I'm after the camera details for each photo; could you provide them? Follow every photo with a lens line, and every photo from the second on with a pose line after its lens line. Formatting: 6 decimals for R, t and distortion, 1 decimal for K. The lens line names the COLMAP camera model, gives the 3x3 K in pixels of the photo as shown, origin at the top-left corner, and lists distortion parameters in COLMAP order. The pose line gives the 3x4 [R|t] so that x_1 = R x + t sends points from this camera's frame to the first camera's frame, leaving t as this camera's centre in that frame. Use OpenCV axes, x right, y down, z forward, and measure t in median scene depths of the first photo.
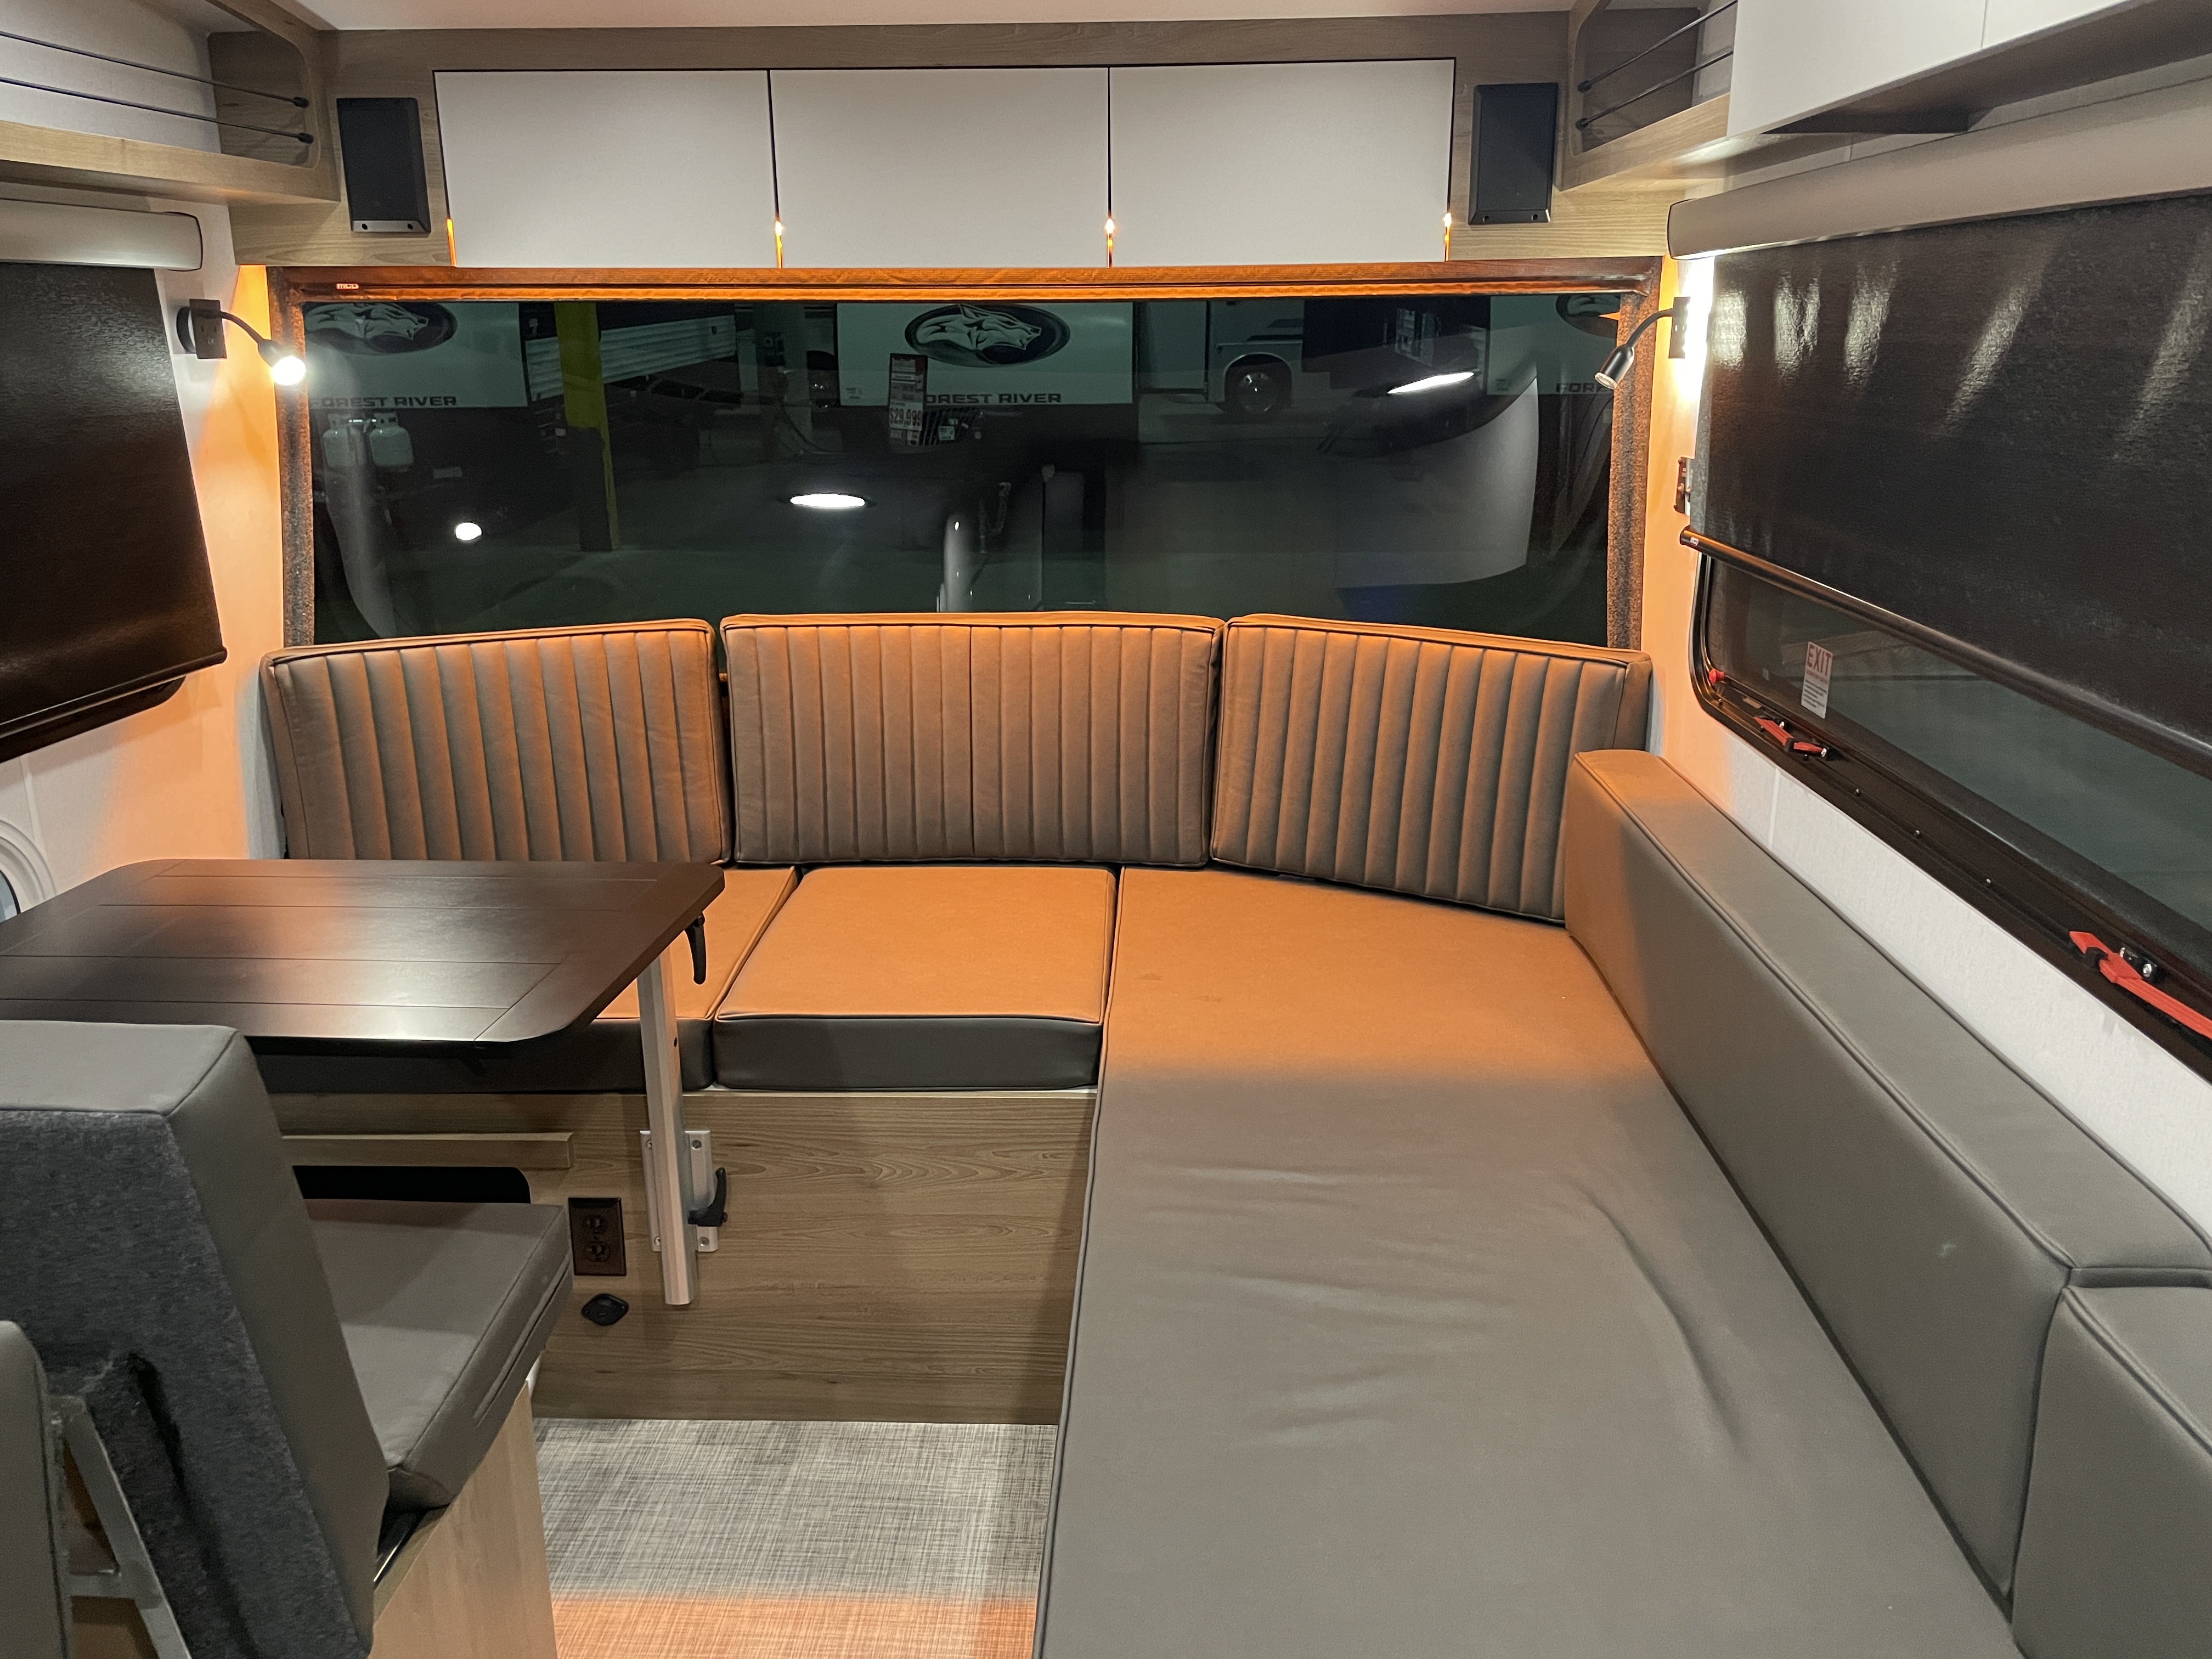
lens RADIAL K [[1691.3, 0, 1109.2], [0, 1691.3, 823.1], [0, 0, 1]] dist [0.105748, -0.142491]
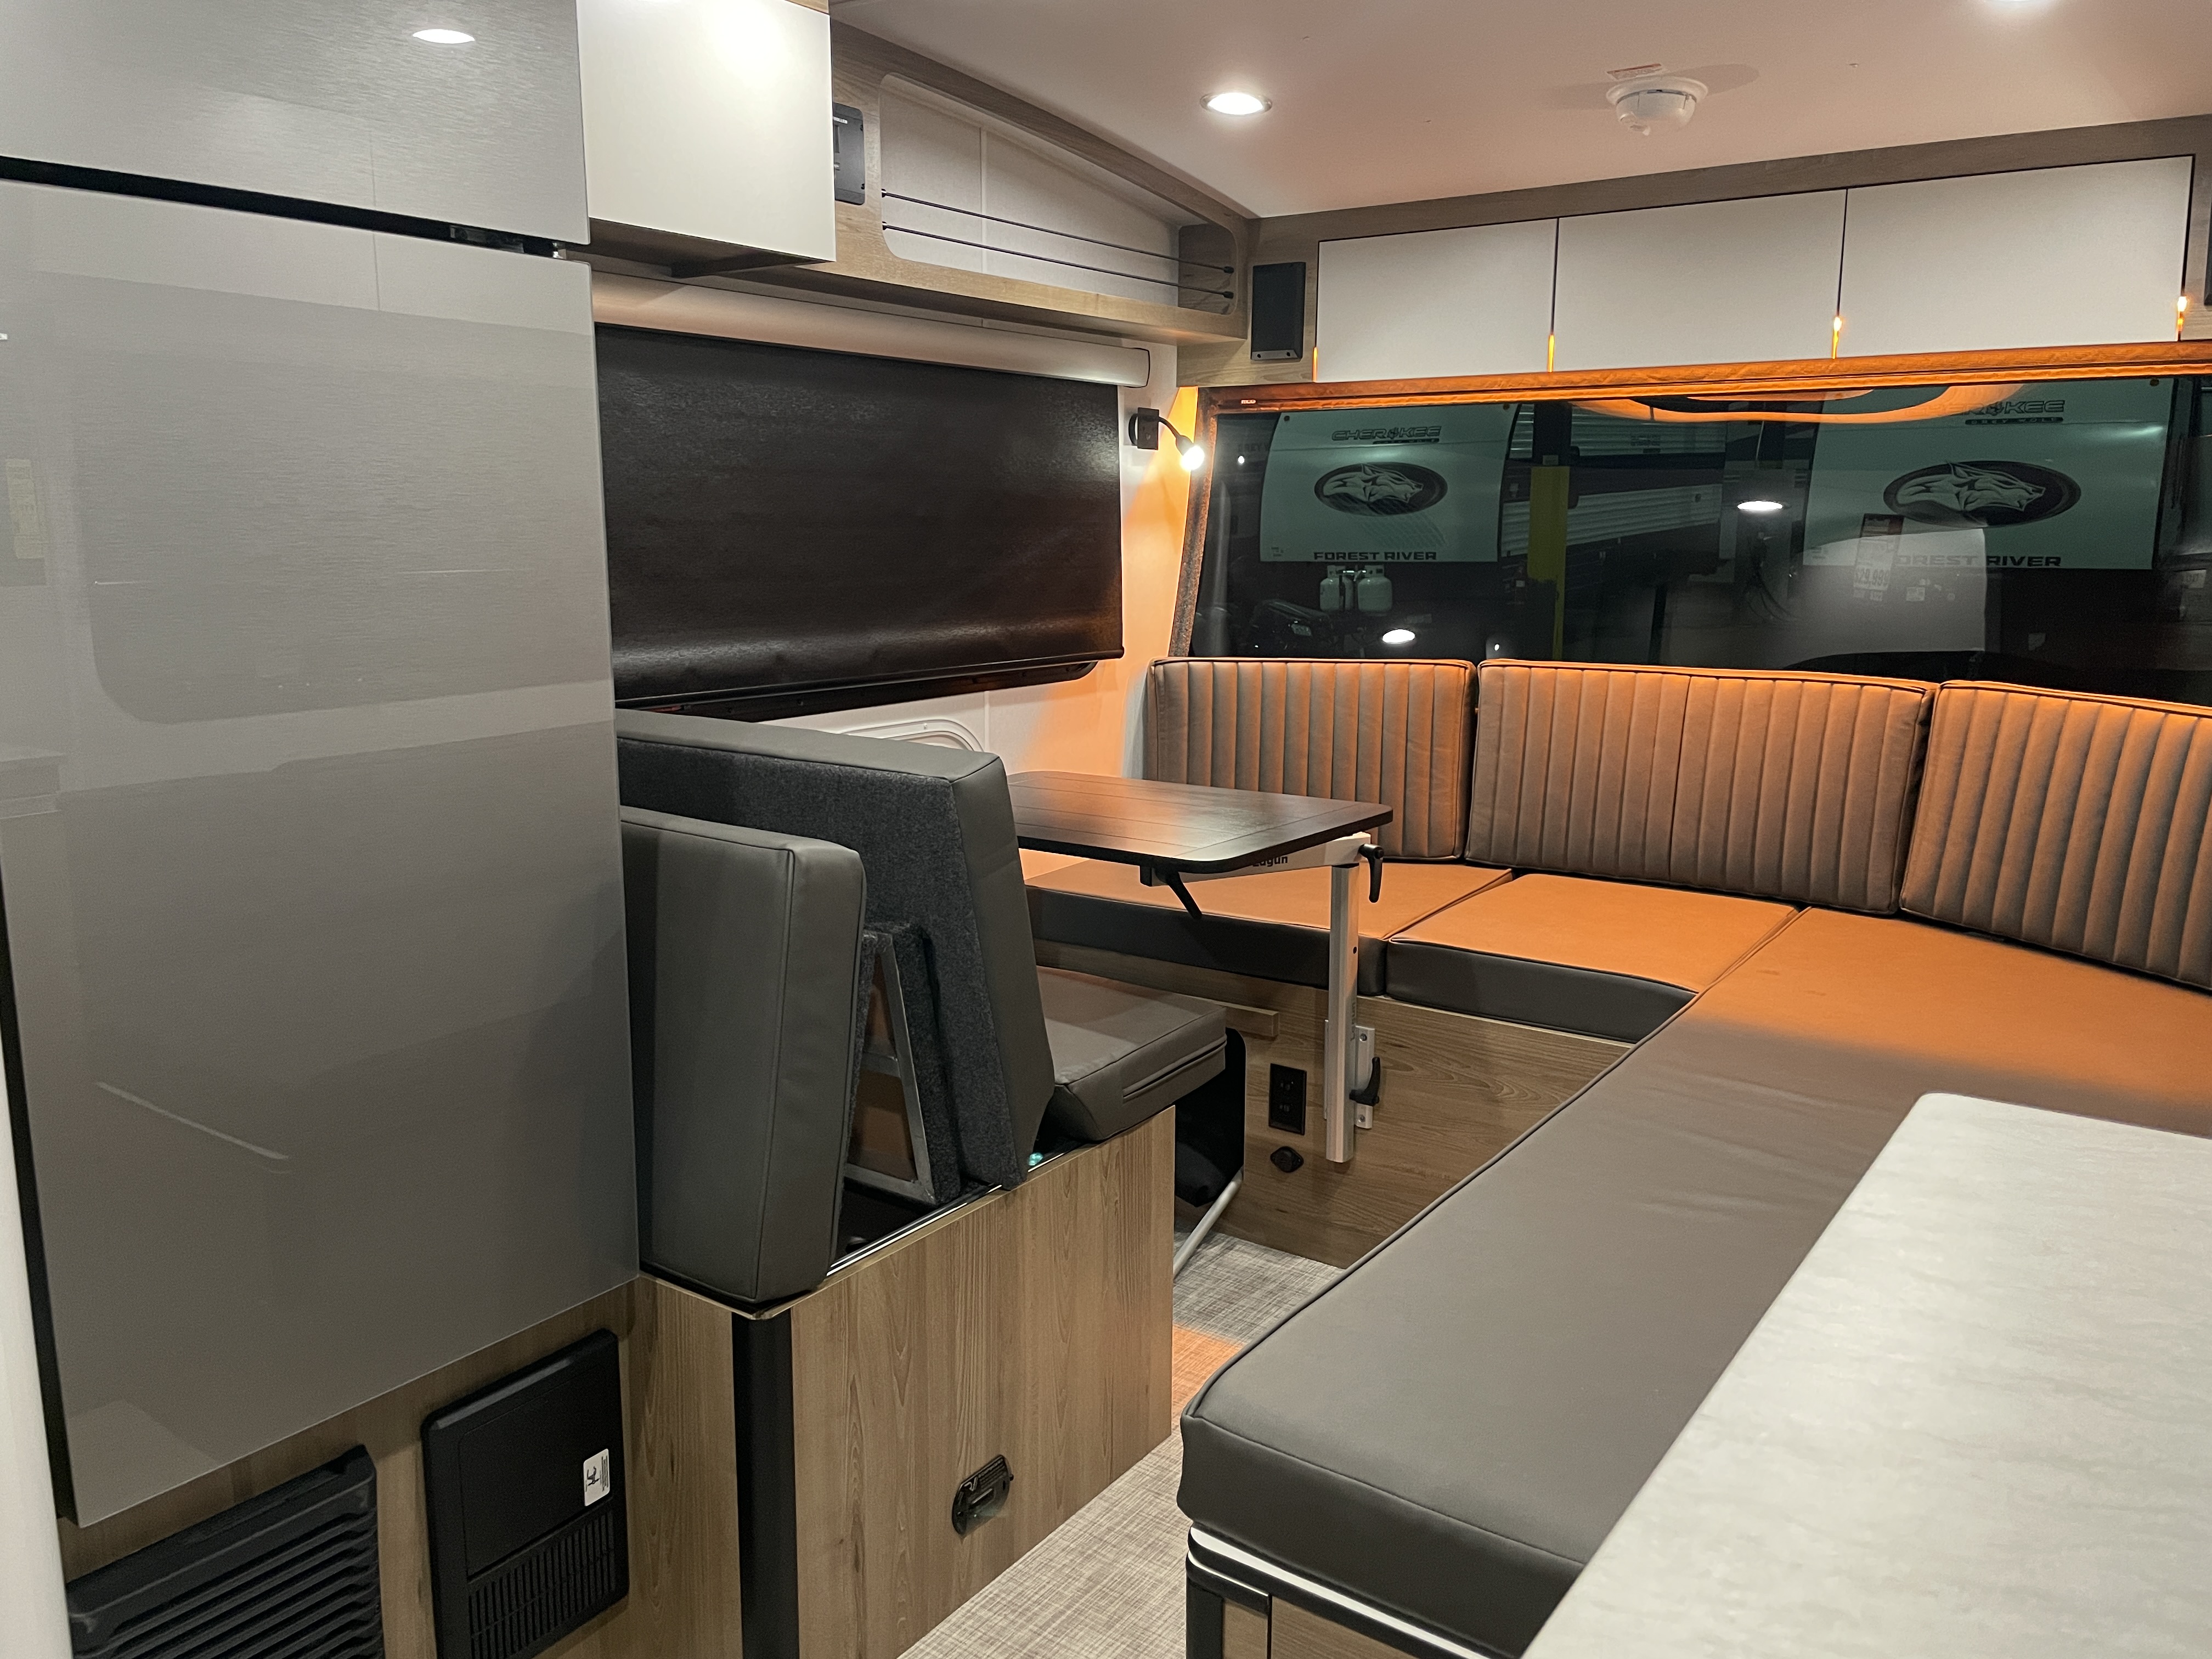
lens RADIAL K [[1691.3, 0, 1109.2], [0, 1691.3, 823.1], [0, 0, 1]] dist [0.105748, -0.142491]
pose [[0.845505, 0.106776, -0.523182, 0.225777], [-0.158497, 0.985829, -0.054946, 0.120234], [0.509901, 0.129380, 0.850448, -0.181938]]
